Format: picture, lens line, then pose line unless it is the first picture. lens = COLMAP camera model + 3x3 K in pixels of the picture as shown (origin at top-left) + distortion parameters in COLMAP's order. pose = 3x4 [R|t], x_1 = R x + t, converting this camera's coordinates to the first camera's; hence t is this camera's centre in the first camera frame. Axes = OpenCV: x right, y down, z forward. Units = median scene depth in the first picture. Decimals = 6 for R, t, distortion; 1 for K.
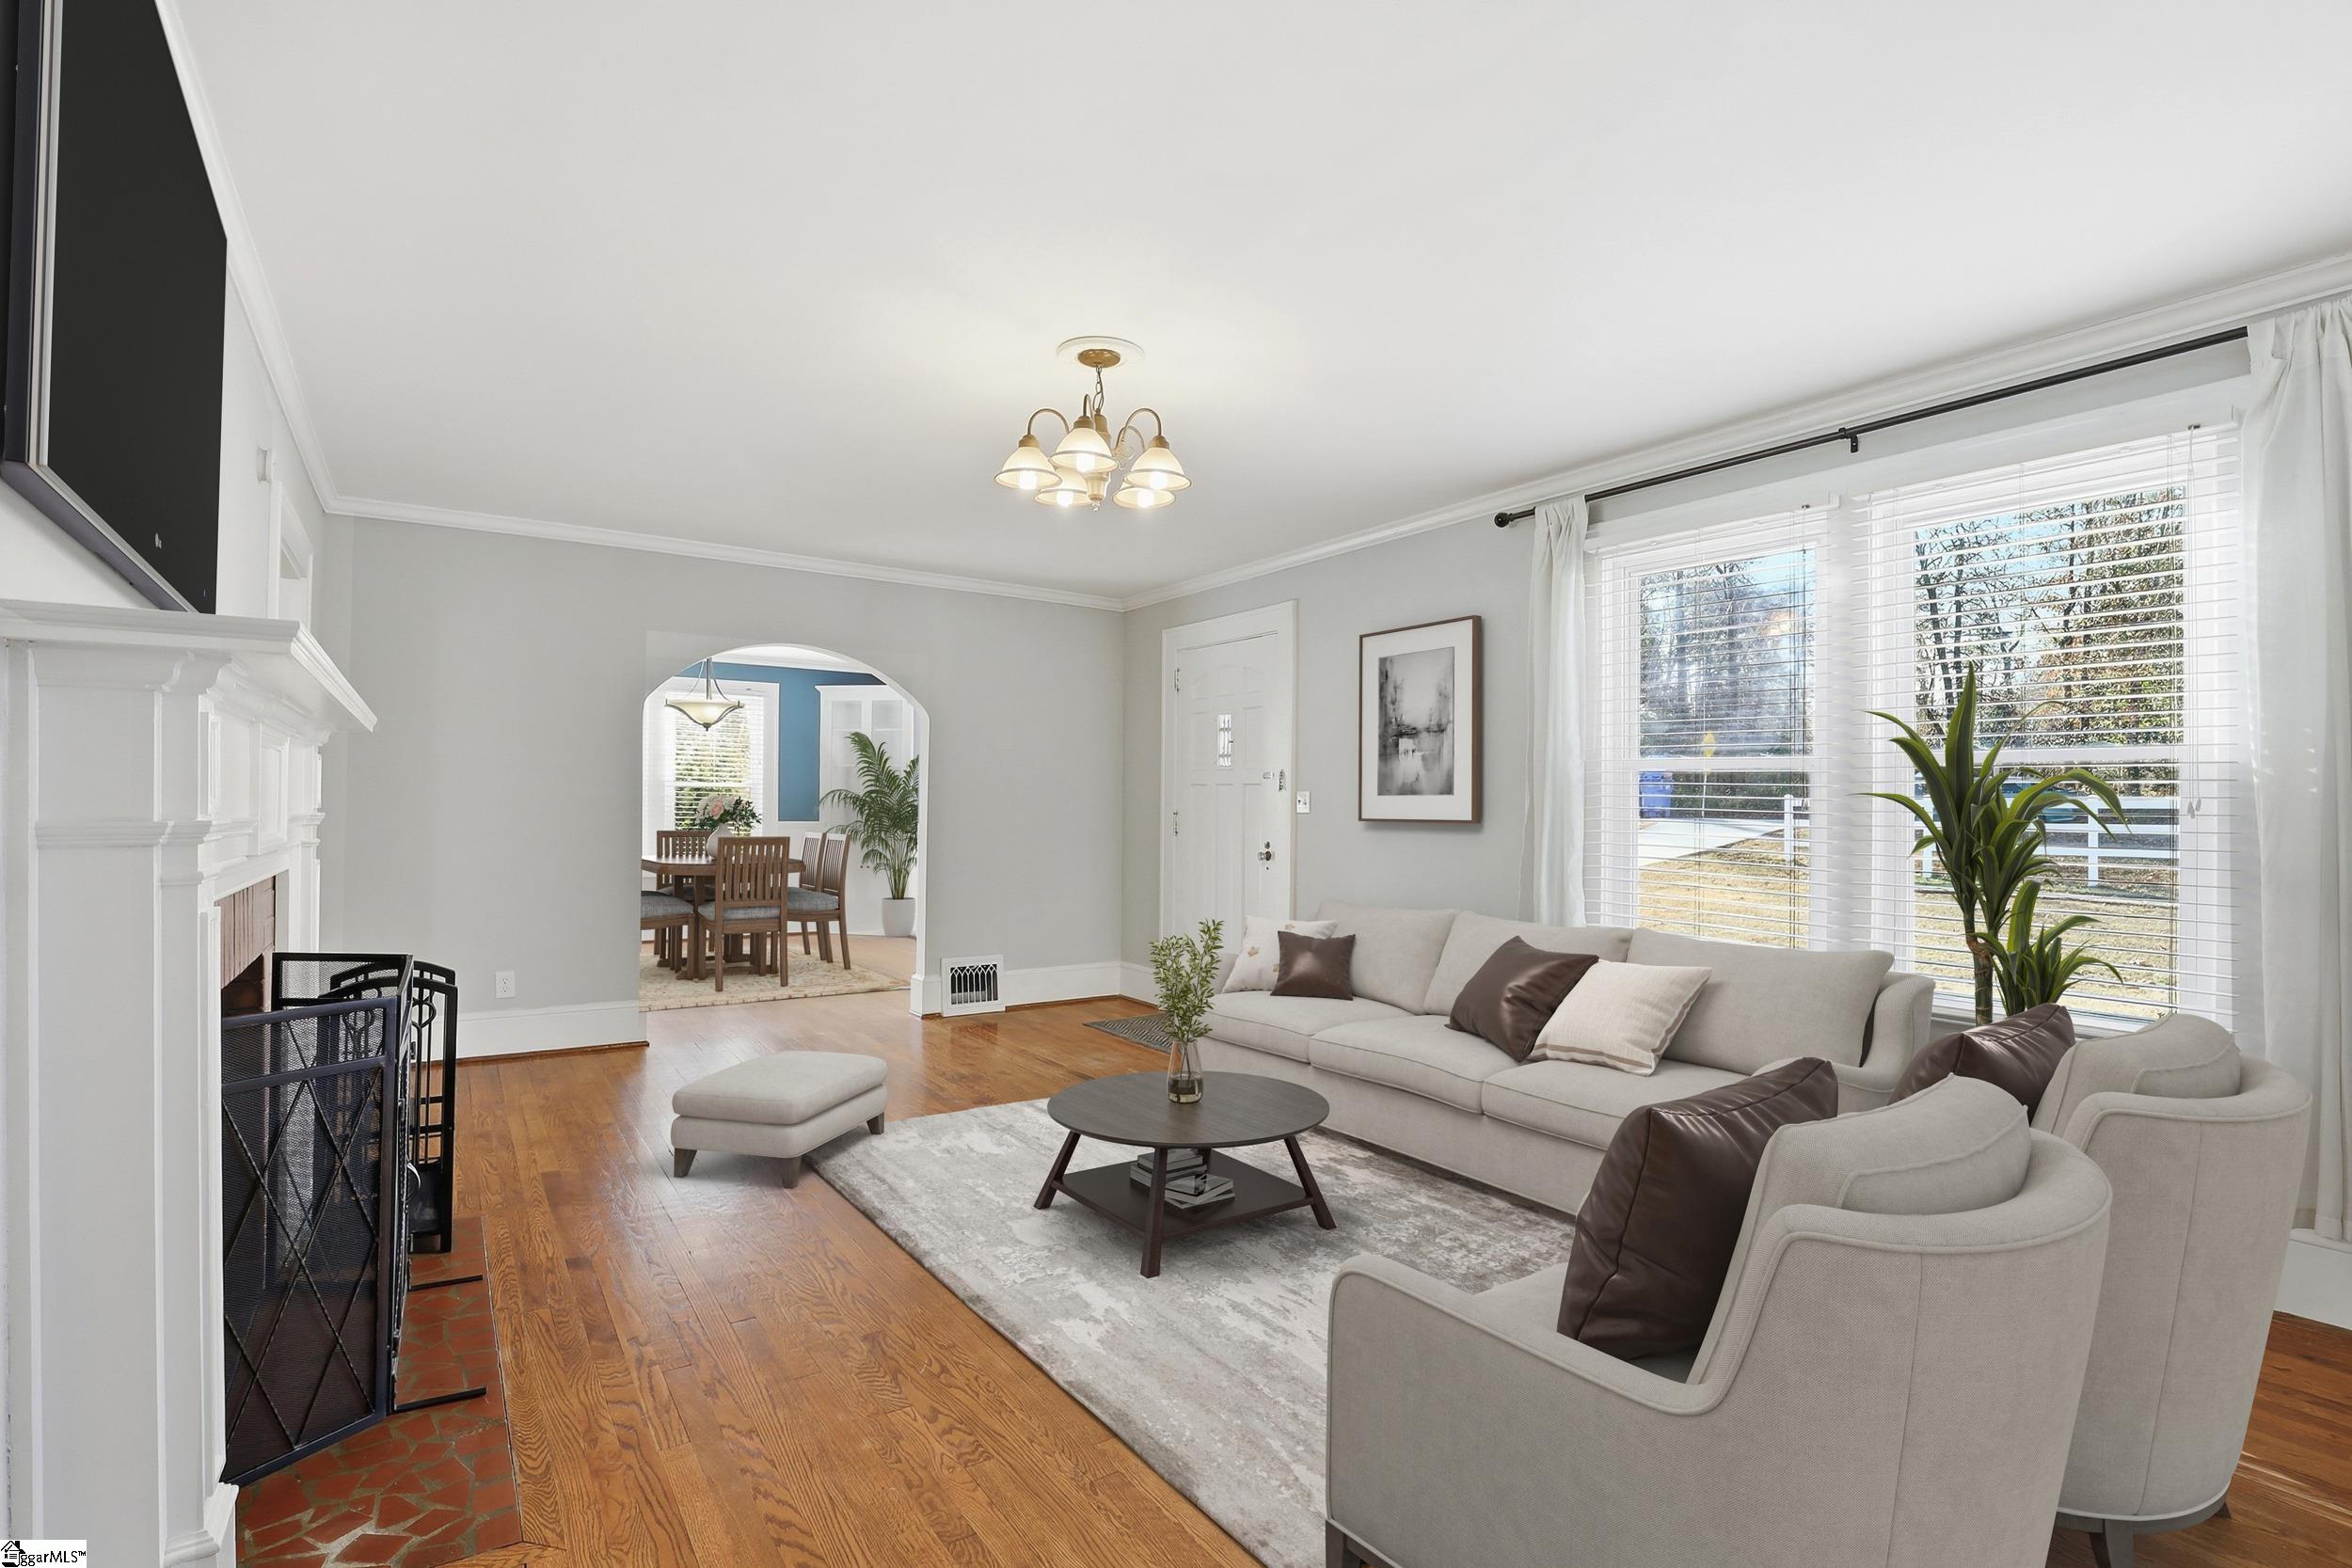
lens RADIAL K [[1090.2, 0, 1182.7], [0, 1090.2, 793.4], [0, 0, 1]] dist [-0.038252, 0.007734]
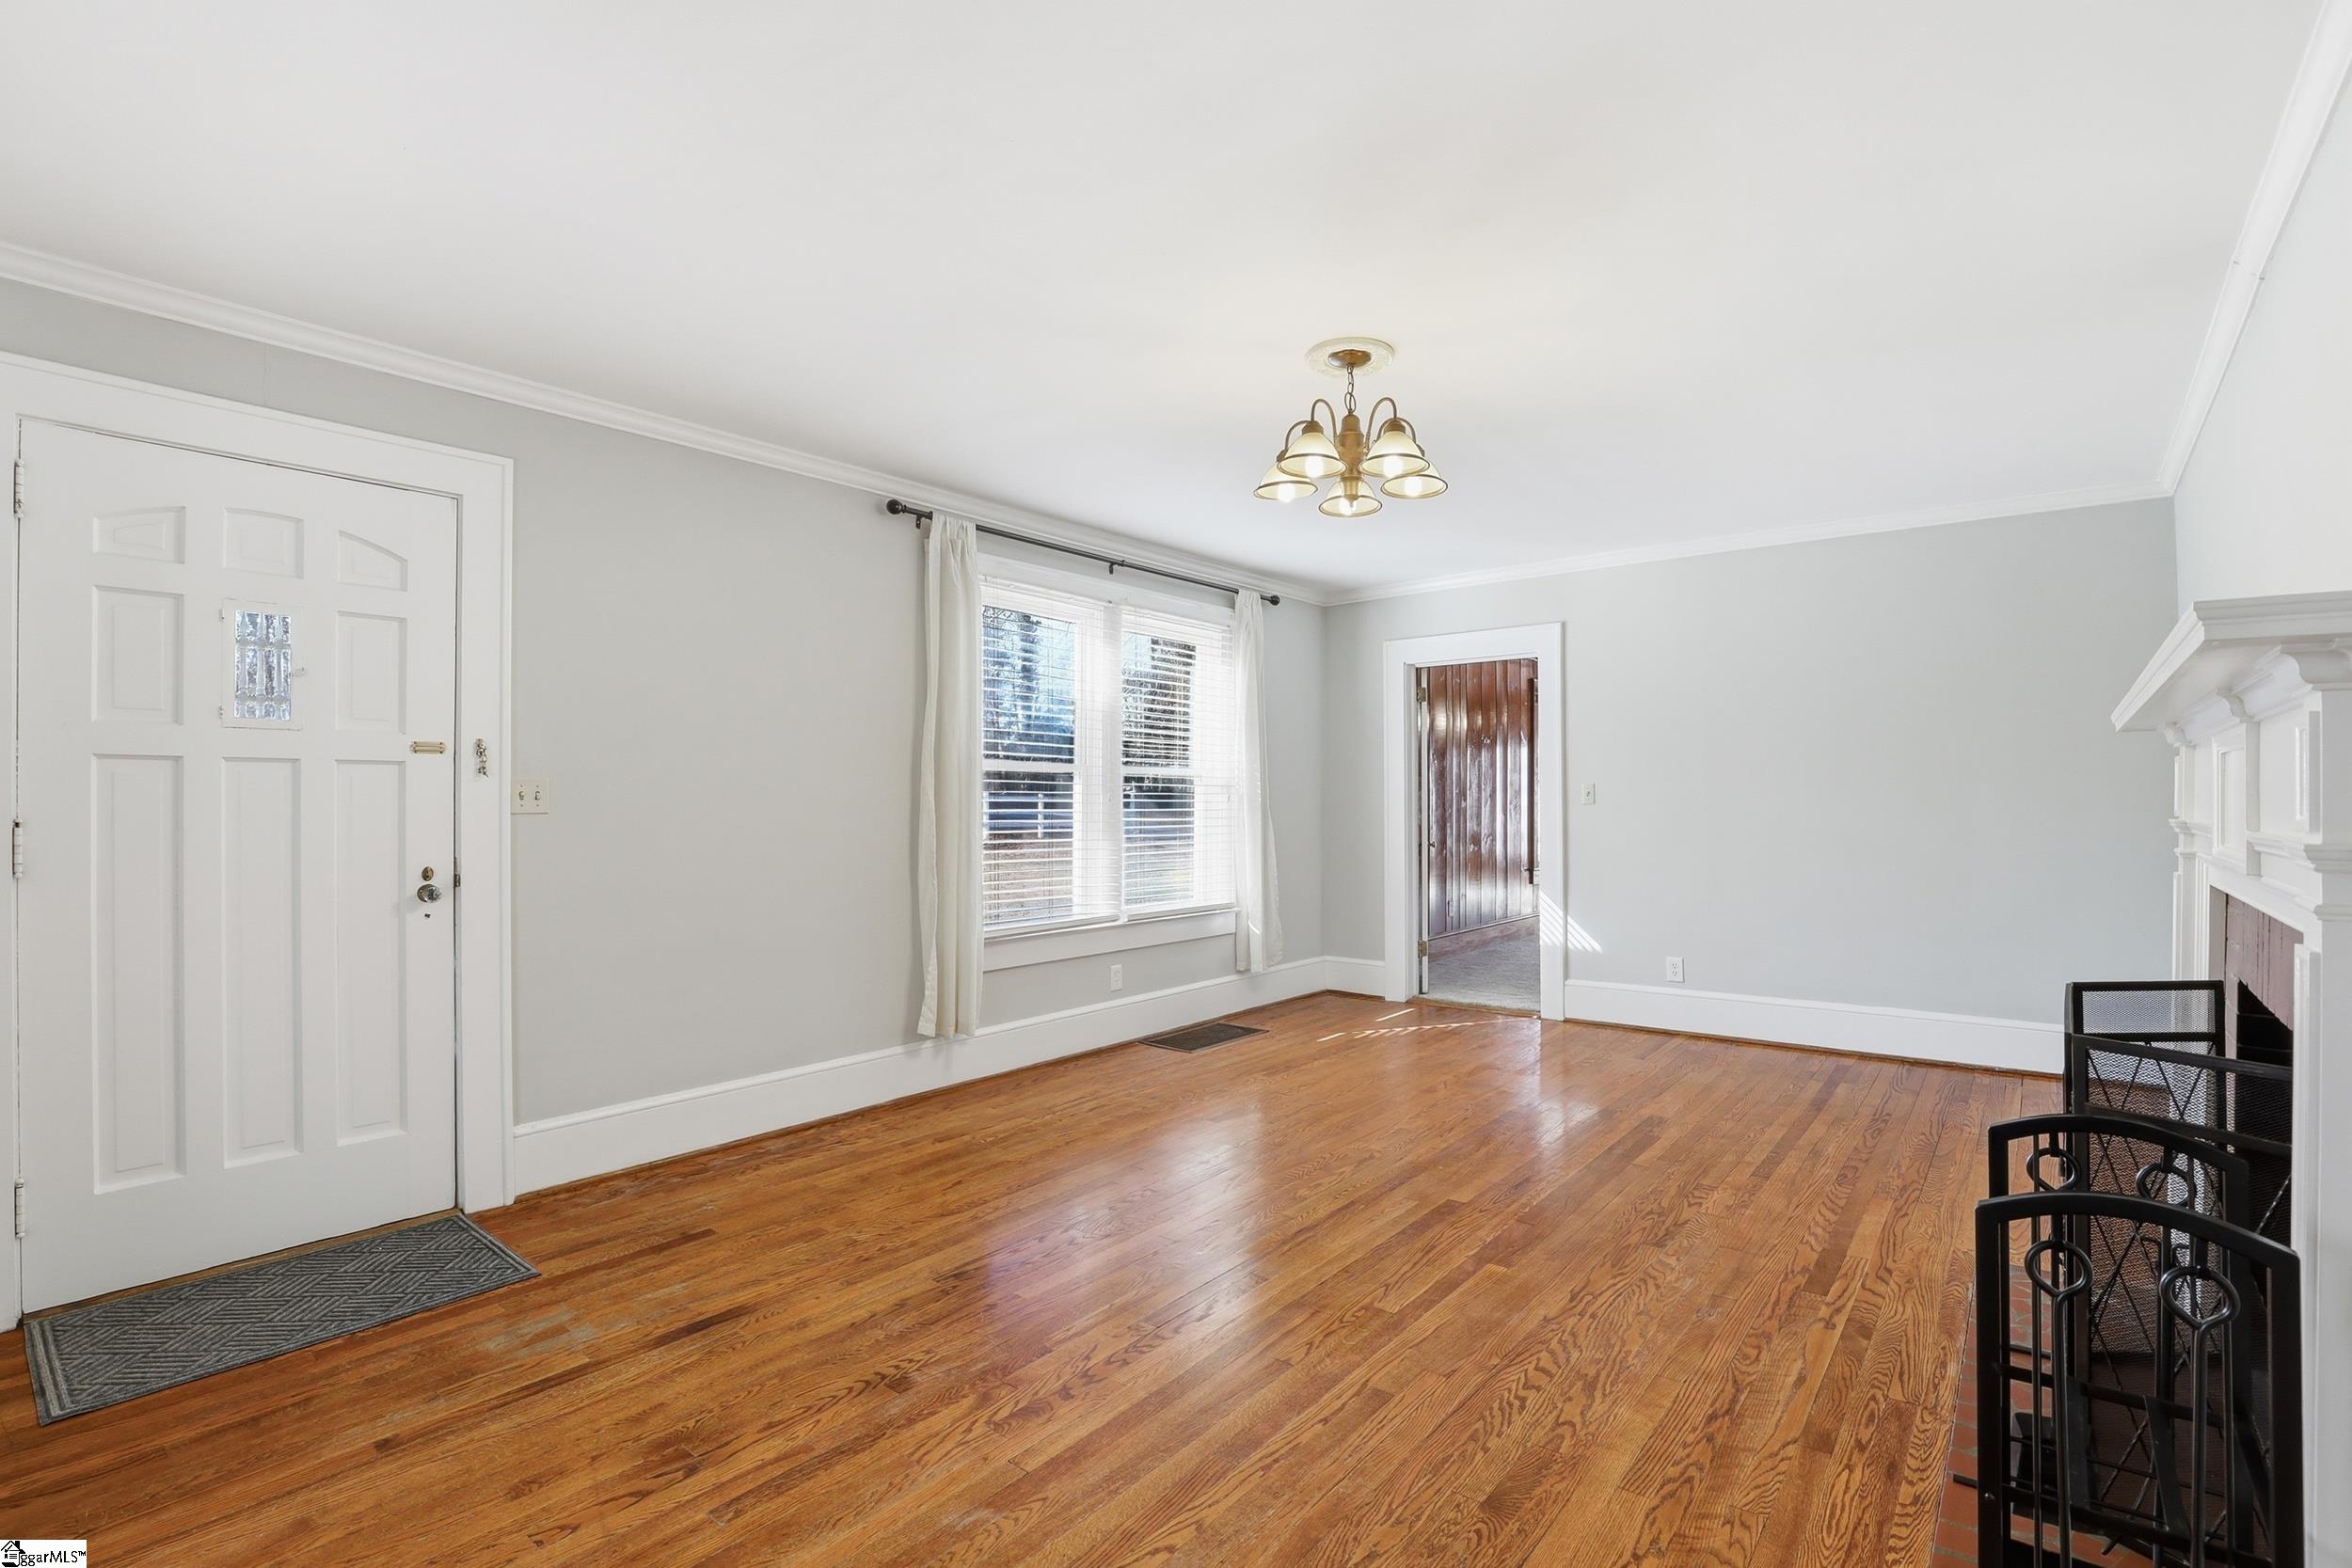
lens RADIAL K [[1090.2, 0, 1182.7], [0, 1090.2, 793.4], [0, 0, 1]] dist [-0.038252, 0.007734]
pose [[-0.277243, -0.002740, 0.960796, -1.000044], [-0.012320, 0.999924, -0.000703, 0.003642], [-0.960721, -0.012032, -0.277256, 1.423867]]
